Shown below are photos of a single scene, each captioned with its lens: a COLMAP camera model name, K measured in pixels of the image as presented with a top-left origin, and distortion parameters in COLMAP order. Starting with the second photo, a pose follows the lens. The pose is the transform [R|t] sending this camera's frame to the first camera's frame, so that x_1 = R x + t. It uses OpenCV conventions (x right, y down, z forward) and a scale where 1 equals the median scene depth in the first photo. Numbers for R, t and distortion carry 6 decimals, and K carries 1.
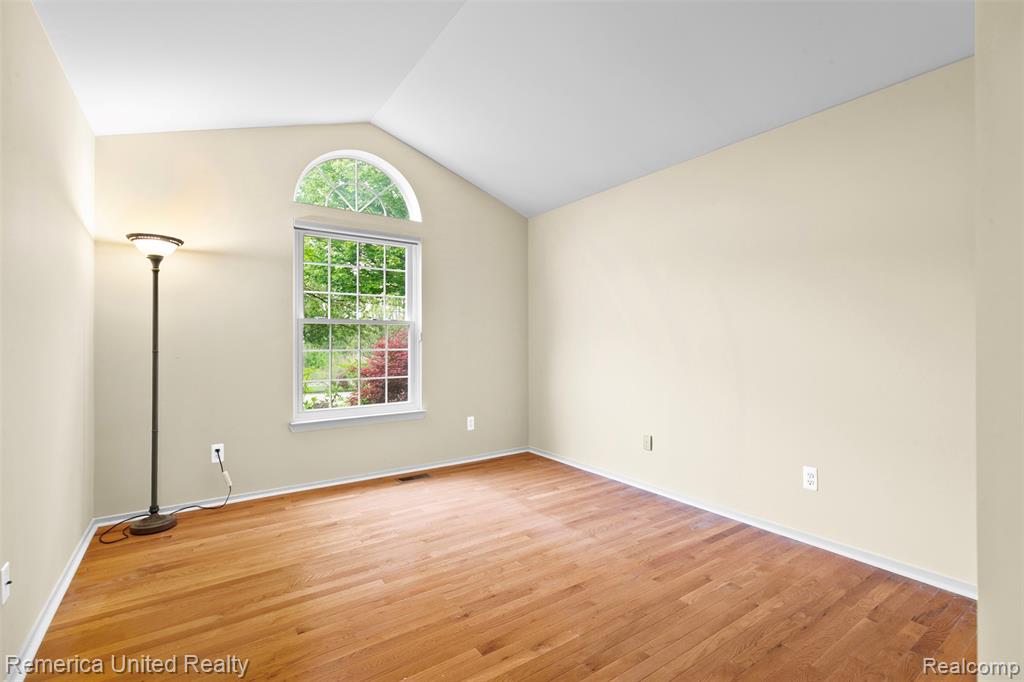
lens RADIAL K [[459.1, 0, 512.9], [0, 459.1, 339.3], [0, 0, 1]] dist [0.000233, -0.000023]
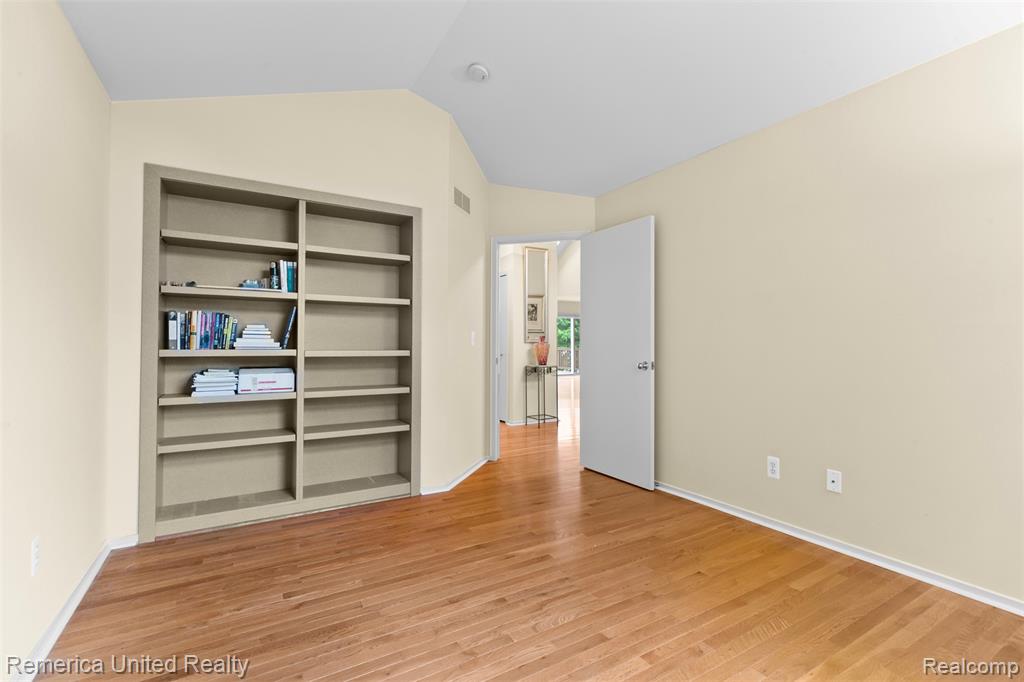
lens RADIAL K [[459.1, 0, 512.9], [0, 459.1, 339.3], [0, 0, 1]] dist [0.000233, -0.000023]
pose [[-0.997578, 0.002046, 0.069527, -0.047733], [0.000766, 0.999830, -0.018430, 0.031315], [-0.069553, -0.018332, -0.997410, 2.018046]]
